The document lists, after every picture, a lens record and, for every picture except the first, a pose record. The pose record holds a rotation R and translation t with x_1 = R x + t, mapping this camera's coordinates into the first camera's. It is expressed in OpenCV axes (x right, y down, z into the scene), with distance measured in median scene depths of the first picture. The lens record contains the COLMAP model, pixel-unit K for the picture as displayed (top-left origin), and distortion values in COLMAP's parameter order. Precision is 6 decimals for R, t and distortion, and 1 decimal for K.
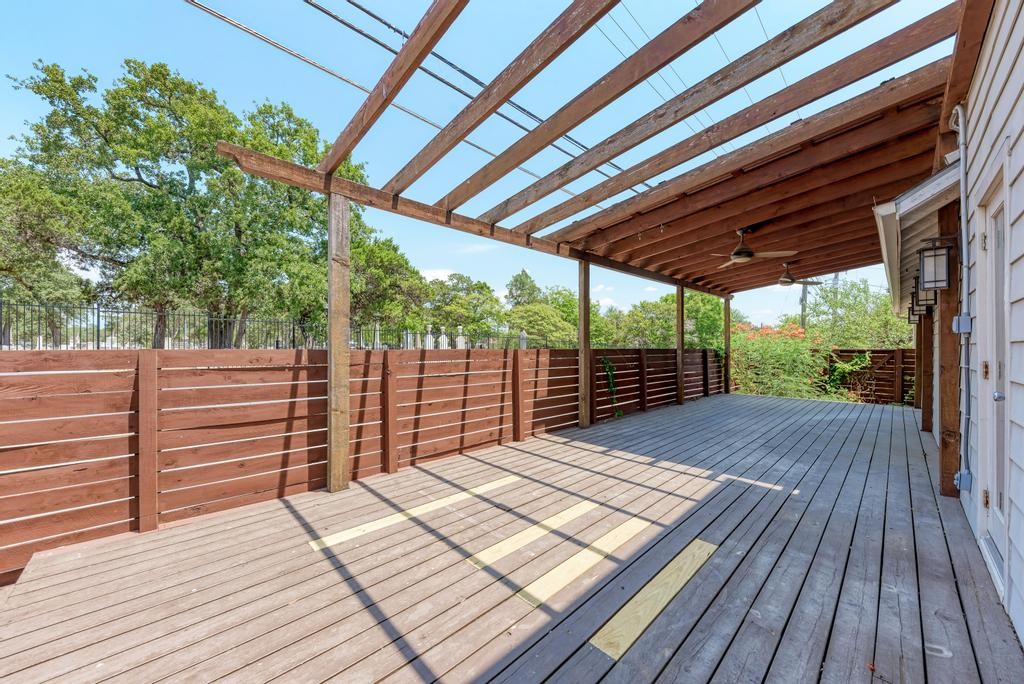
lens RADIAL K [[369.0, 0, 514.4], [0, 369.0, 346.4], [0, 0, 1]] dist [-0.000291, -0.000226]
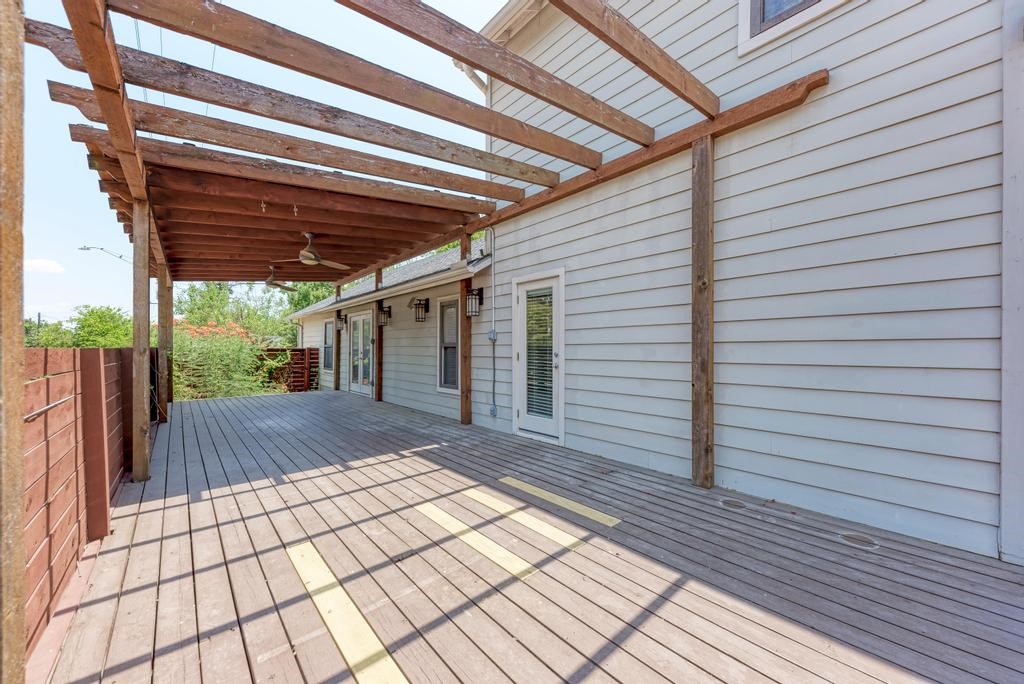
lens RADIAL K [[369.0, 0, 514.4], [0, 369.0, 346.4], [0, 0, 1]] dist [-0.000291, -0.000226]
pose [[0.034205, 0.001310, 0.999414, -0.663165], [-0.002109, 0.999997, -0.001239, 0.005075], [-0.999413, -0.002066, 0.034208, 0.634608]]
